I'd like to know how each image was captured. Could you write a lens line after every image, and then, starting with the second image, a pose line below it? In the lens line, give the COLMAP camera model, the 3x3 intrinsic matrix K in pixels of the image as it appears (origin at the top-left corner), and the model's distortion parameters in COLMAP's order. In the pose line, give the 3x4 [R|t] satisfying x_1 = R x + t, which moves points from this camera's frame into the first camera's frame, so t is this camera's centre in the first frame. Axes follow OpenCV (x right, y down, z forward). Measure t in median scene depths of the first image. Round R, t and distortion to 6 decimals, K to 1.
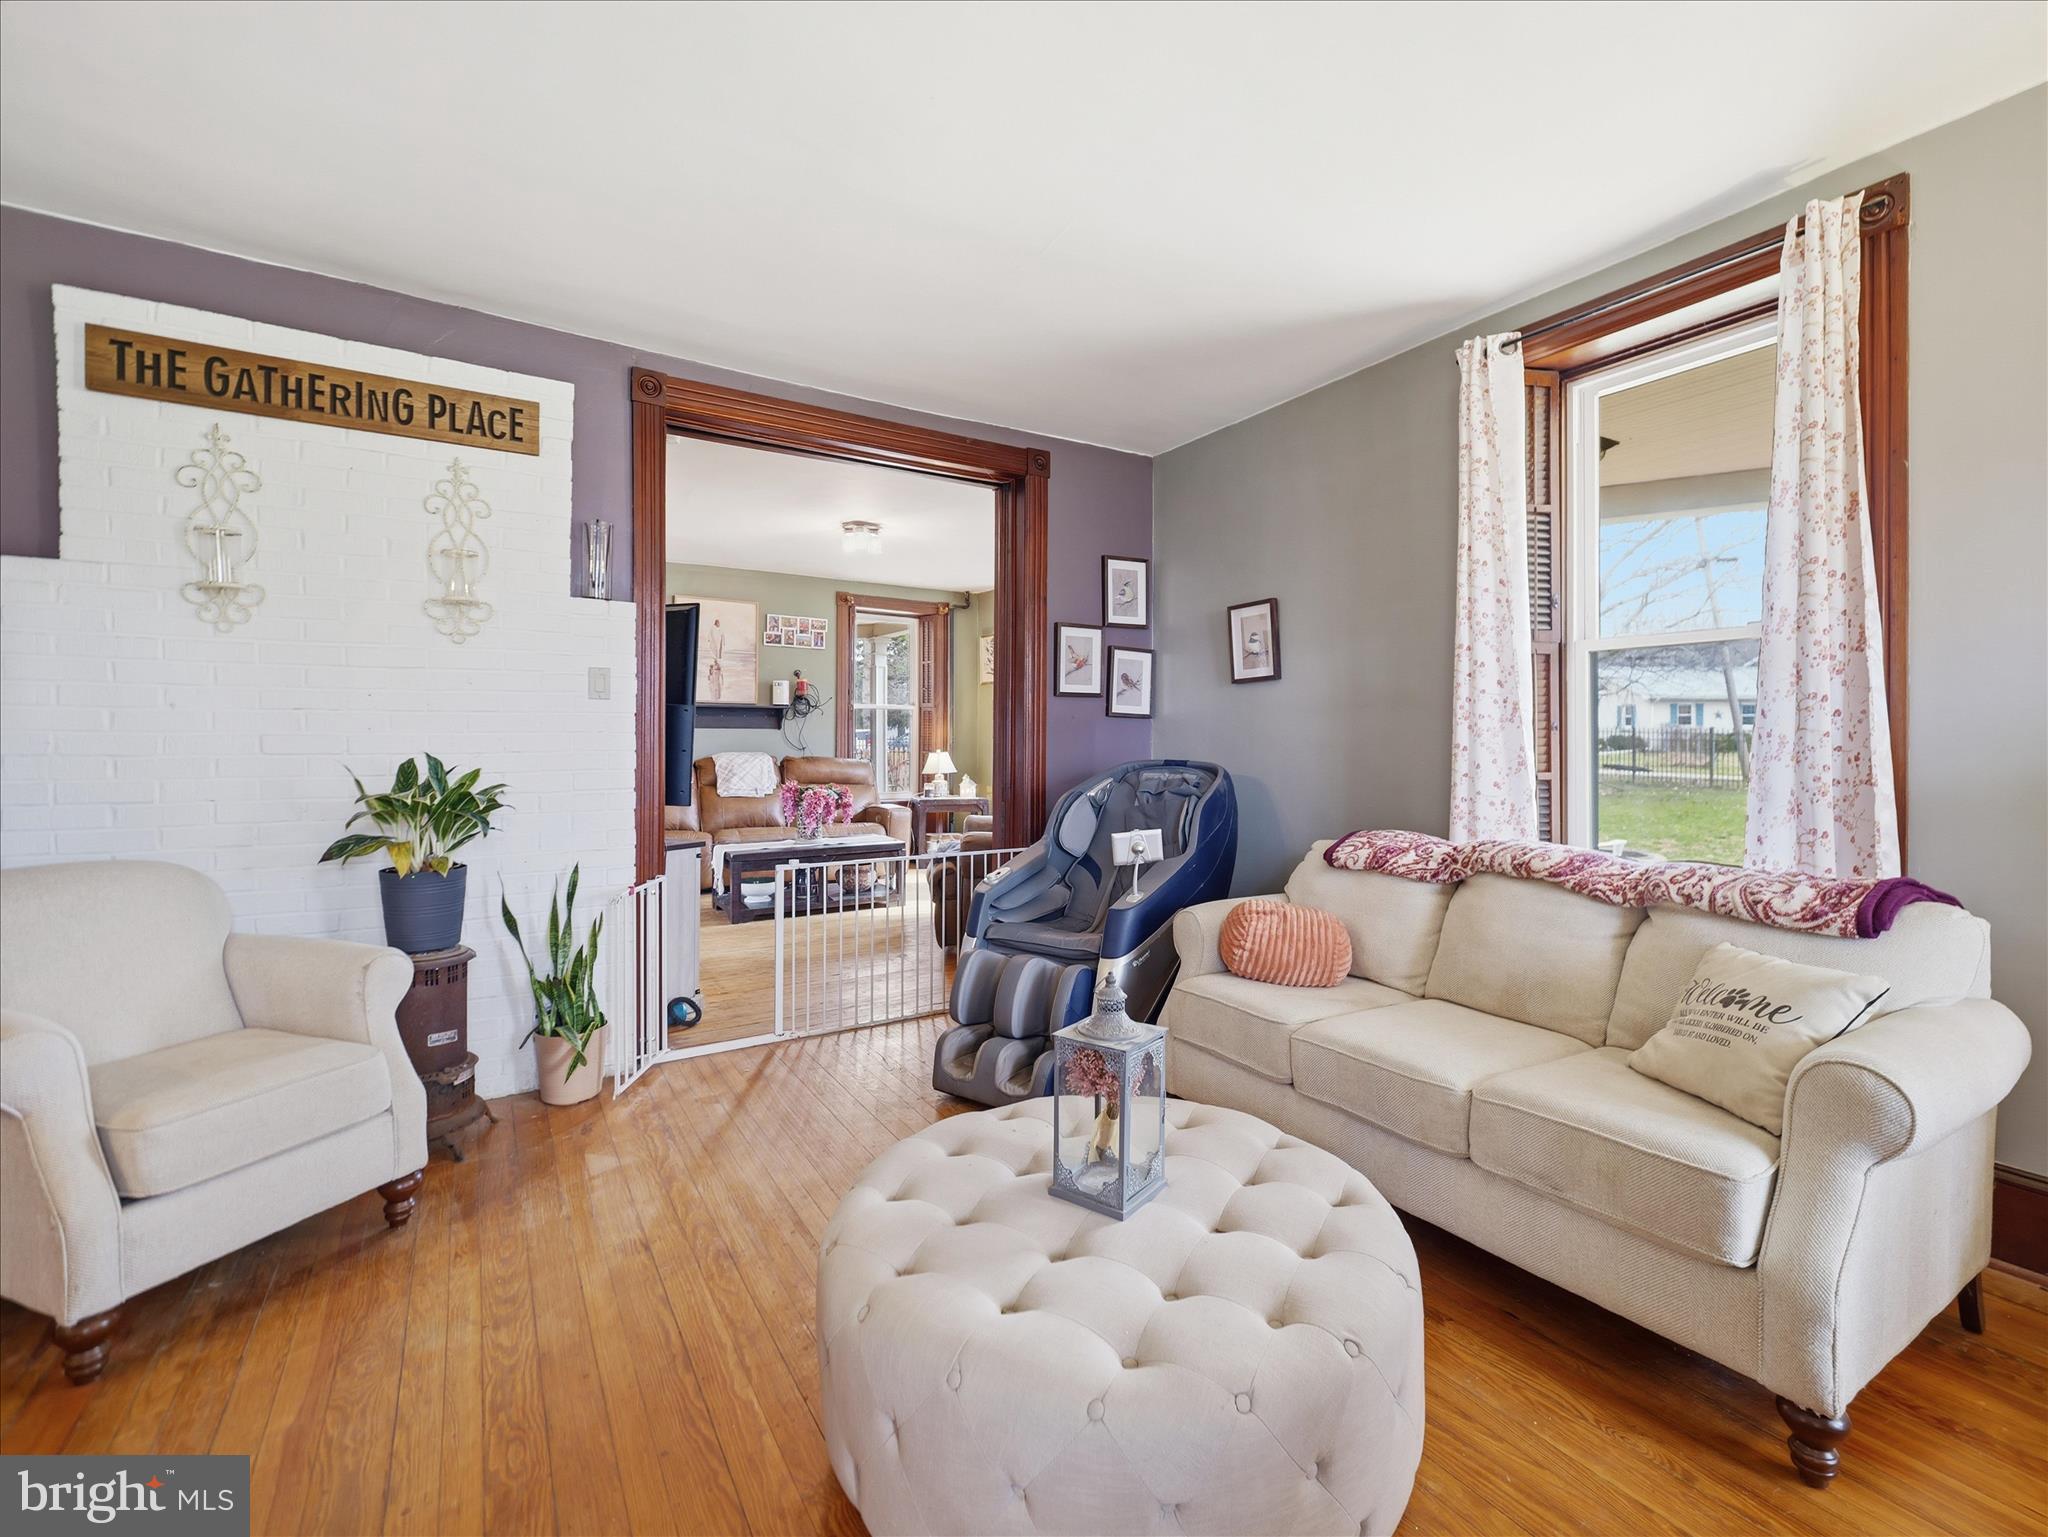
lens RADIAL K [[854.4, 0, 1035.8], [0, 854.4, 754.2], [0, 0, 1]] dist [-0.000491, -0.000183]
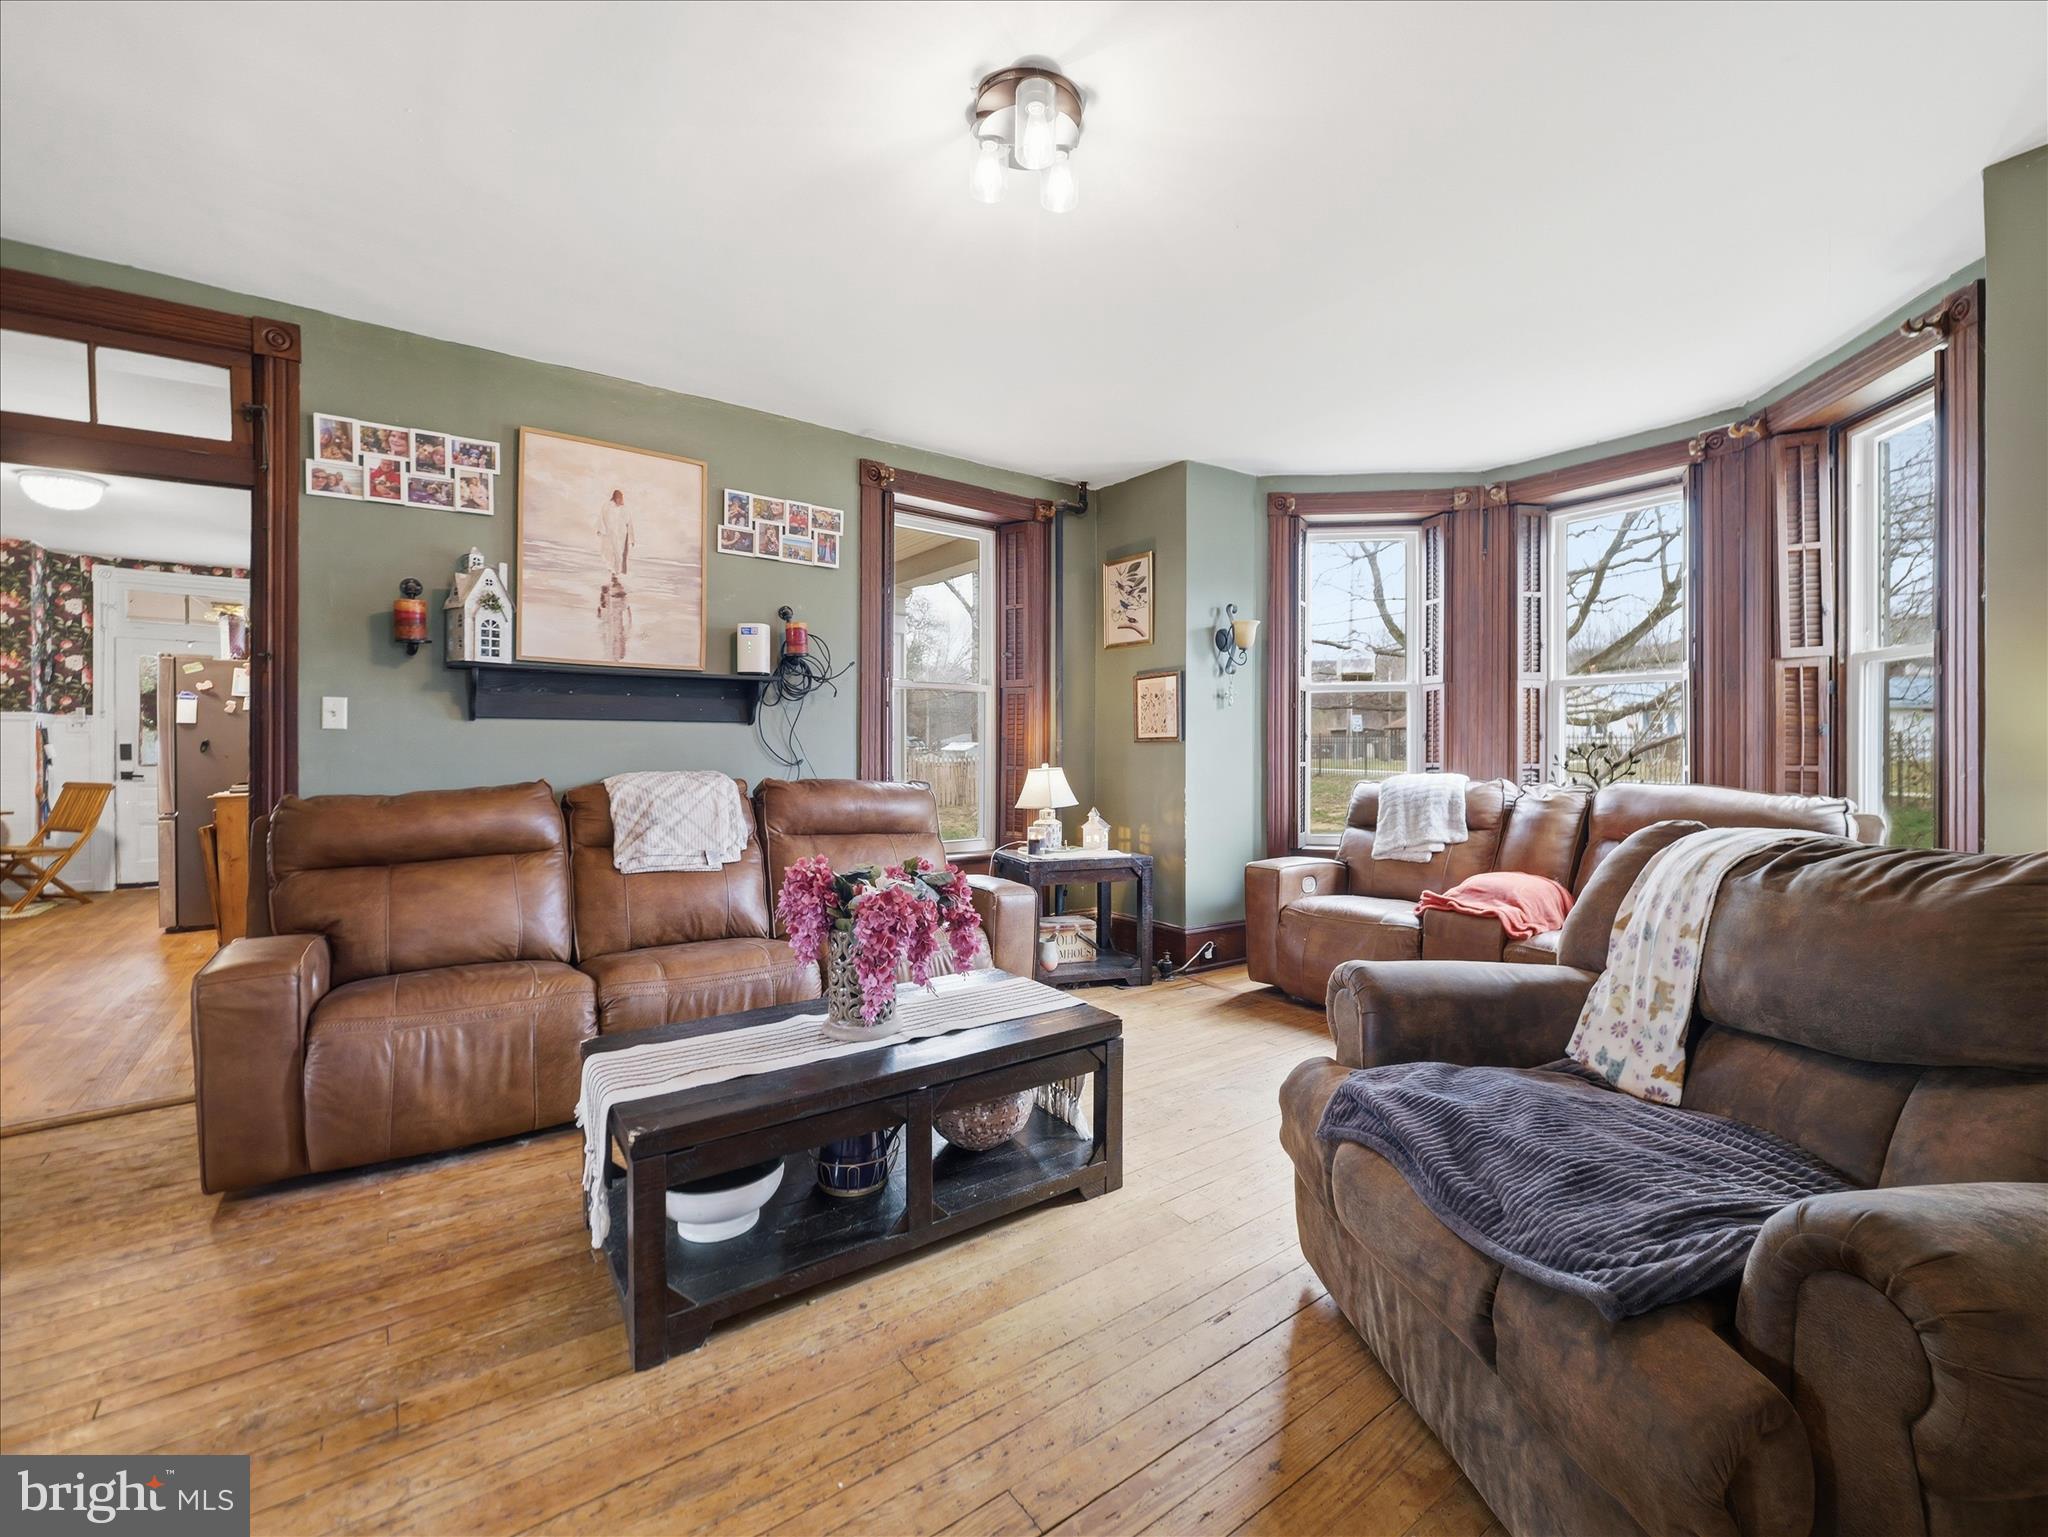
lens RADIAL K [[839.0, 0, 1034.9], [0, 839.0, 752.3], [0, 0, 1]] dist [-0.019598, 0.001039]
pose [[0.997353, -0.007302, 0.072339, -0.168878], [0.008831, 0.999744, -0.020840, -0.001474], [-0.072168, 0.021424, 0.997162, 0.500602]]
